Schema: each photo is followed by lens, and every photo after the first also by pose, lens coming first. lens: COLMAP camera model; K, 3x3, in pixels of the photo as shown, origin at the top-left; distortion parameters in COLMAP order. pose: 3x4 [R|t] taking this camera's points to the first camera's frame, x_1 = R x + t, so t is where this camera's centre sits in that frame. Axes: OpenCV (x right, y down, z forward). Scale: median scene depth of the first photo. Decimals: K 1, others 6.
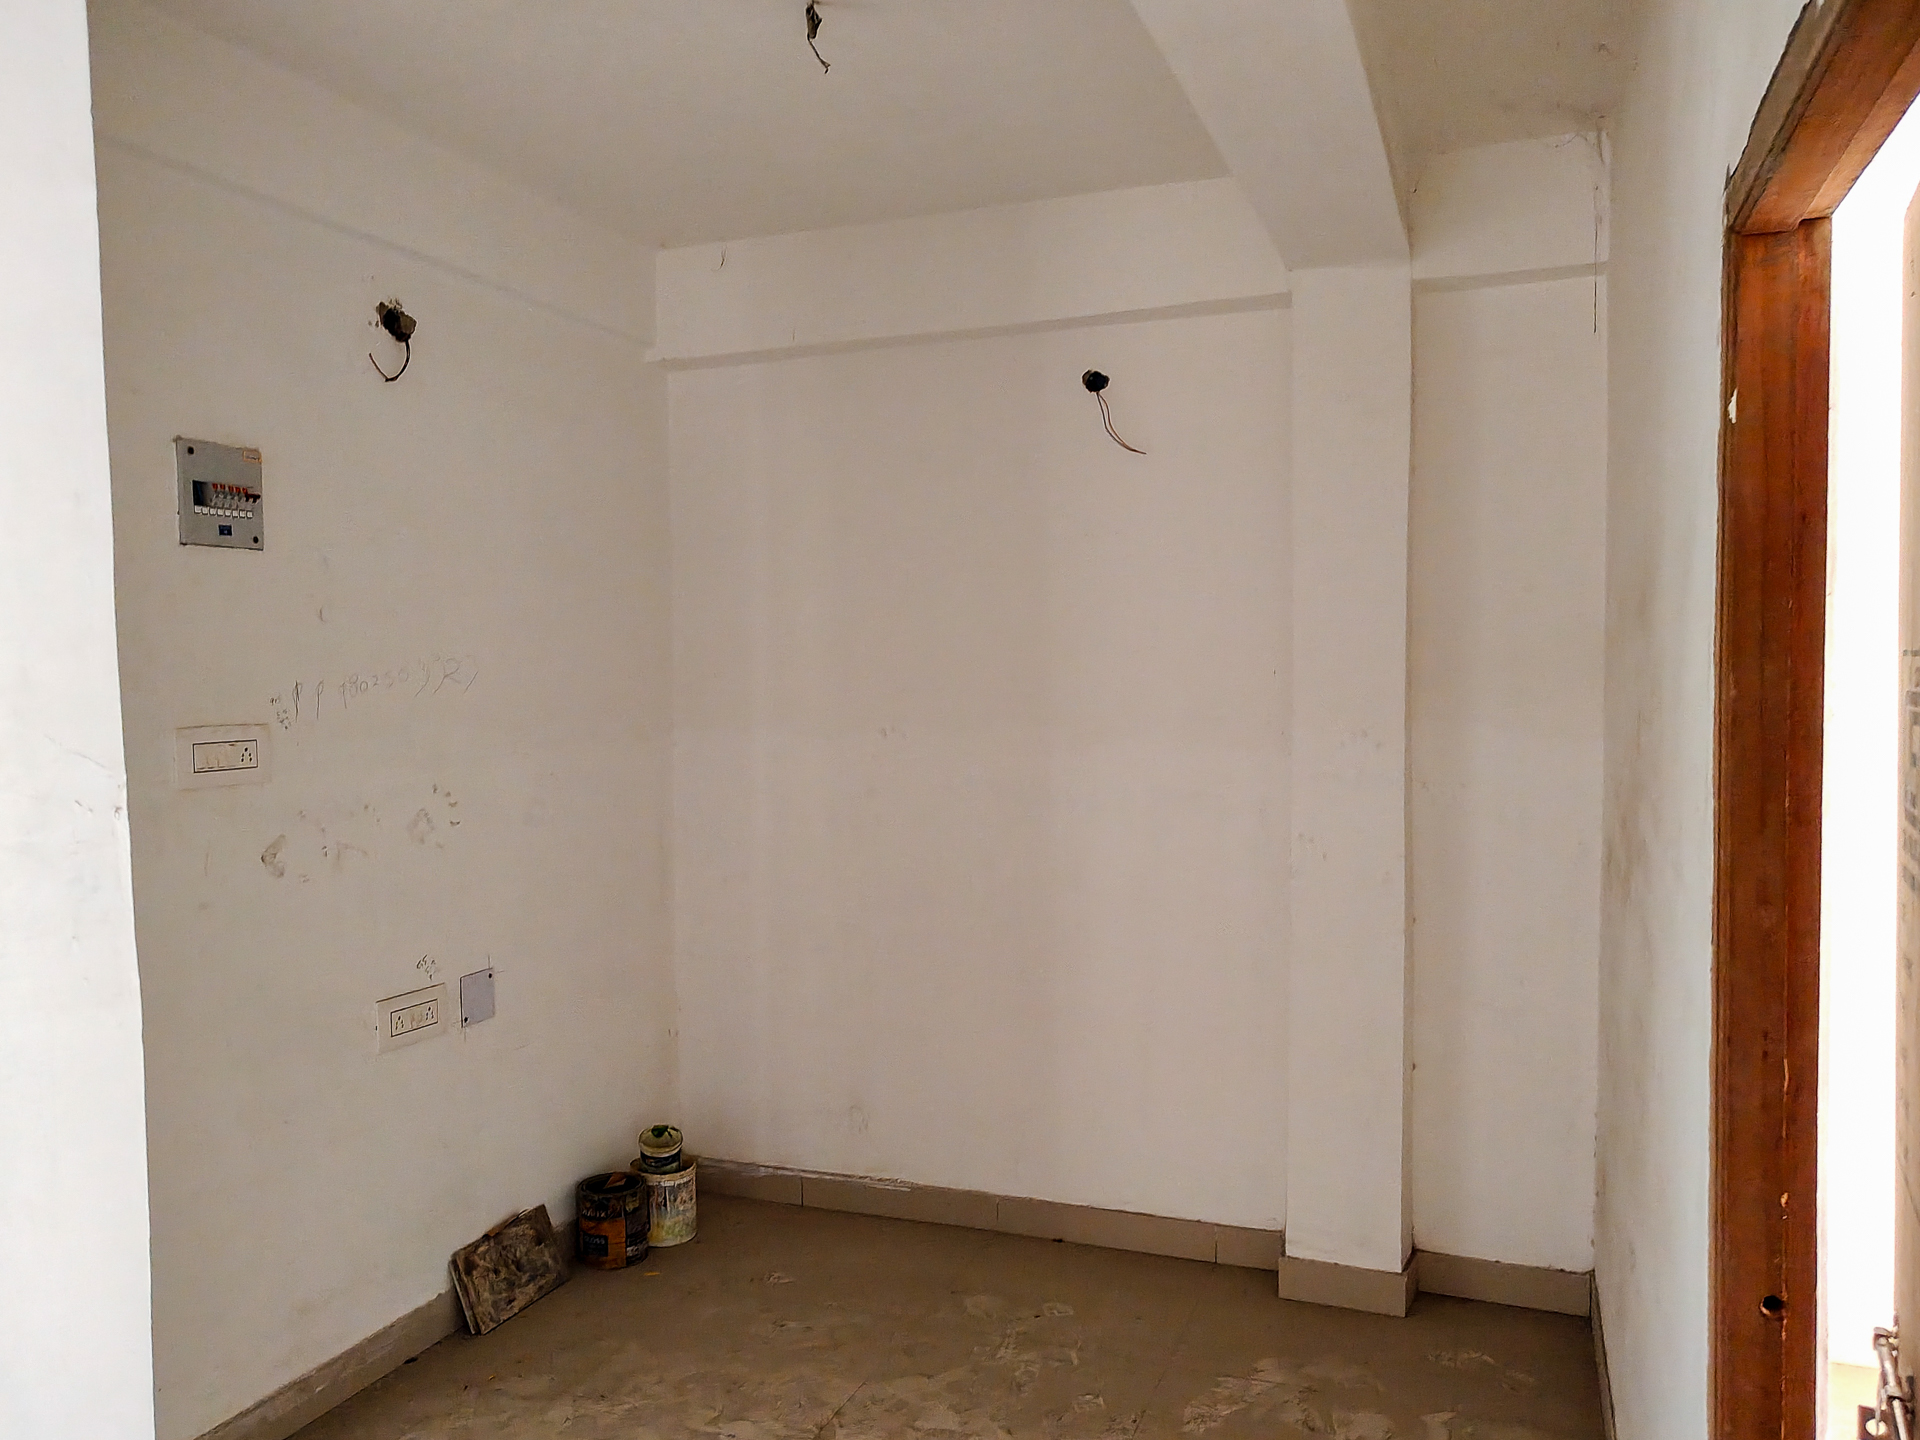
lens RADIAL K [[1336.3, 0, 960.0], [0, 1336.3, 721.7], [0, 0, 1]] dist [-0.004468, 0.000788]
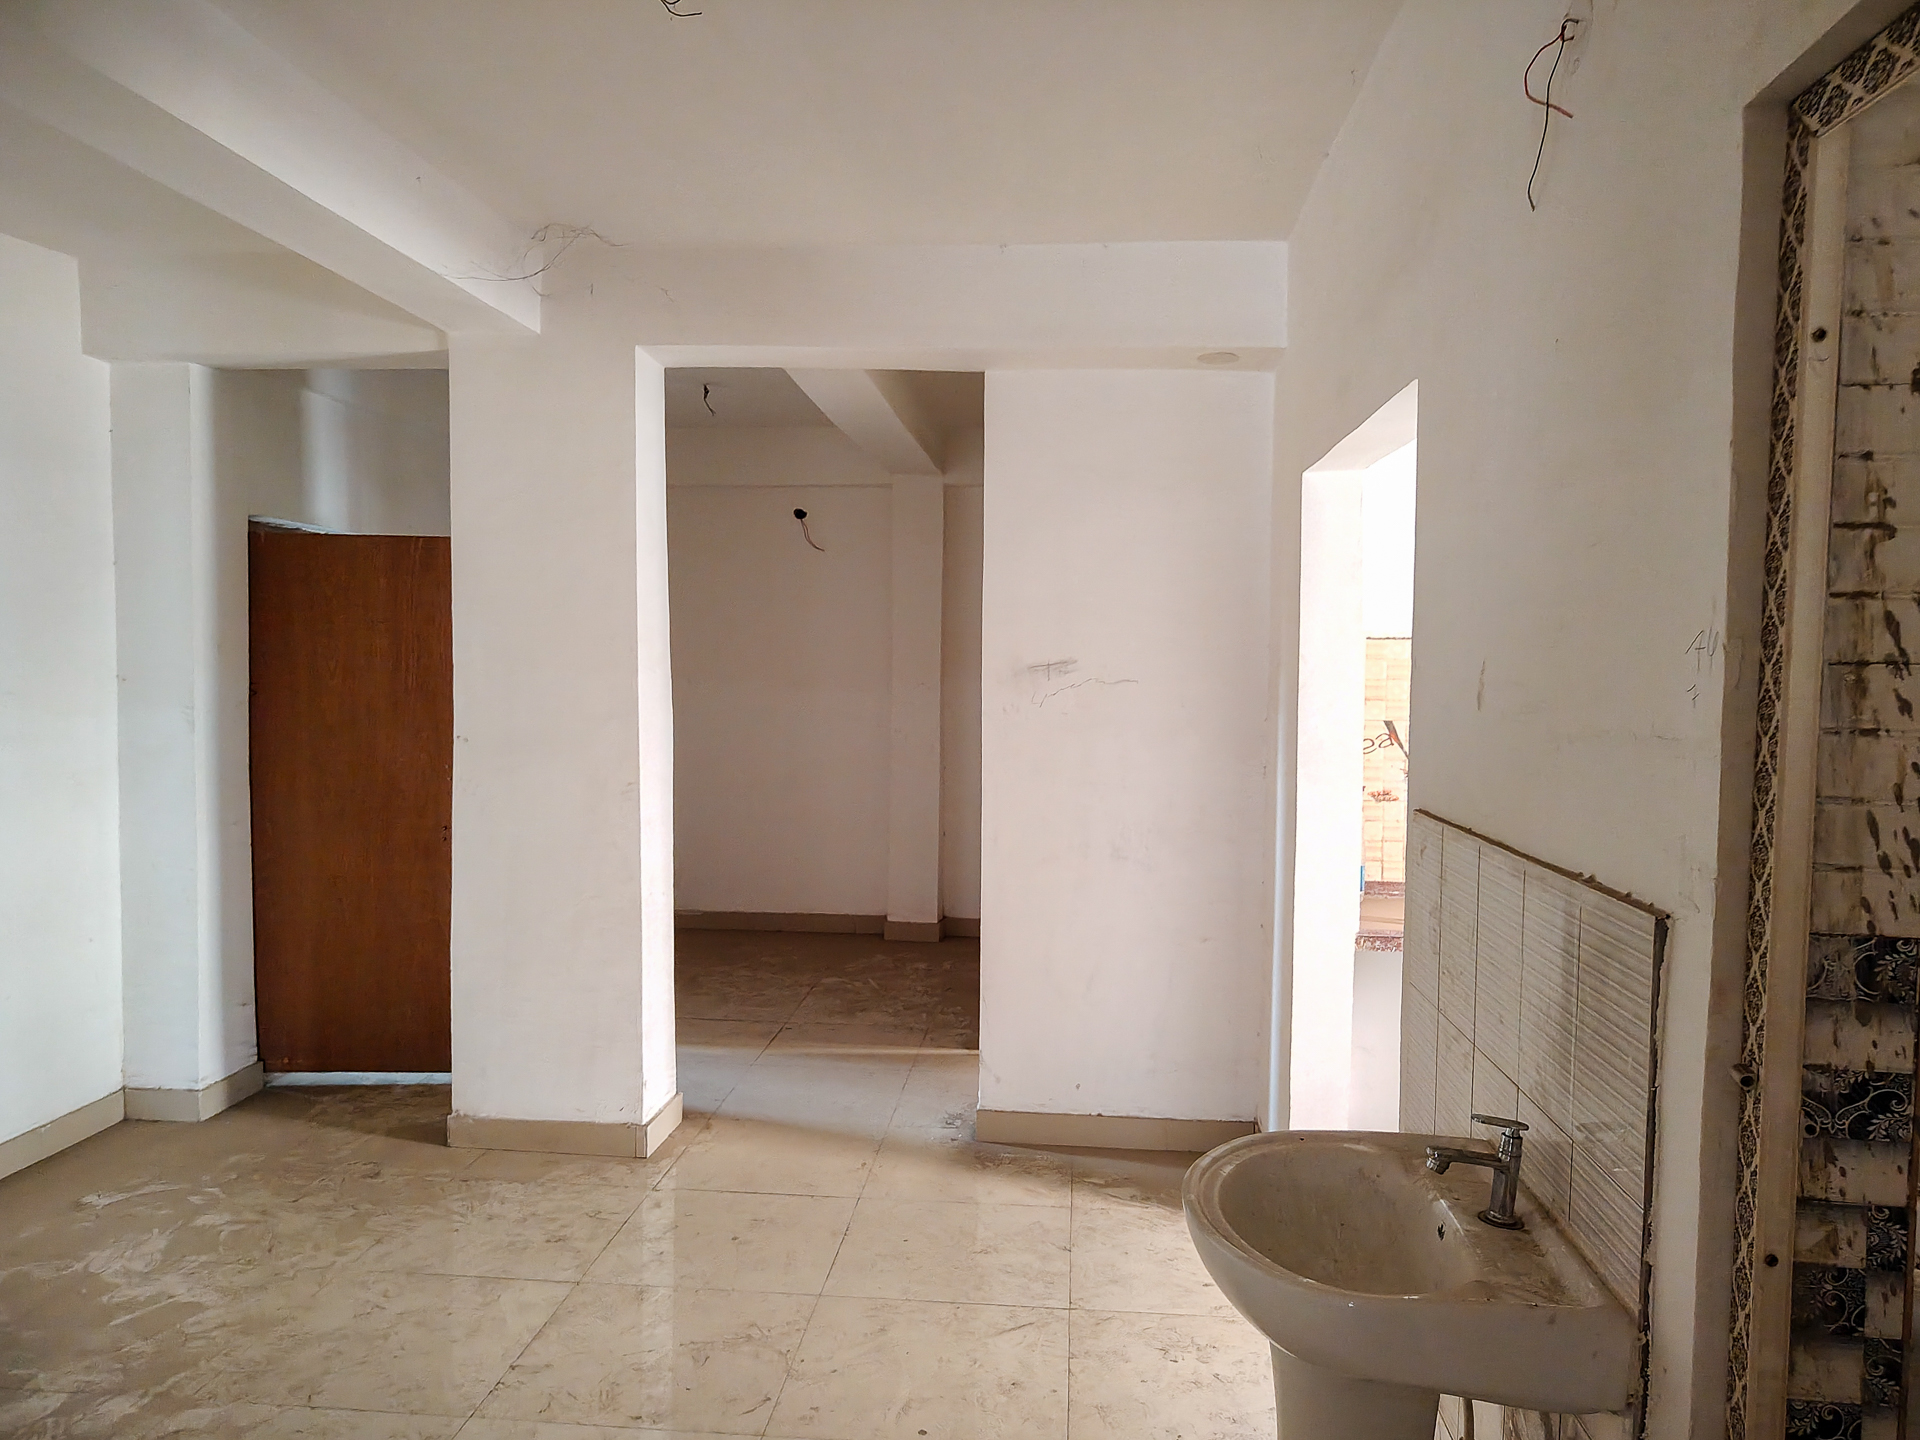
lens RADIAL K [[1336.3, 0, 959.5], [0, 1336.3, 722.9], [0, 0, 1]] dist [-0.004468, 0.000788]
pose [[0.959230, 0.003312, 0.282606, -0.267822], [-0.005391, 0.999964, 0.006580, 0.059342], [-0.282574, -0.007836, 0.959214, -1.153609]]
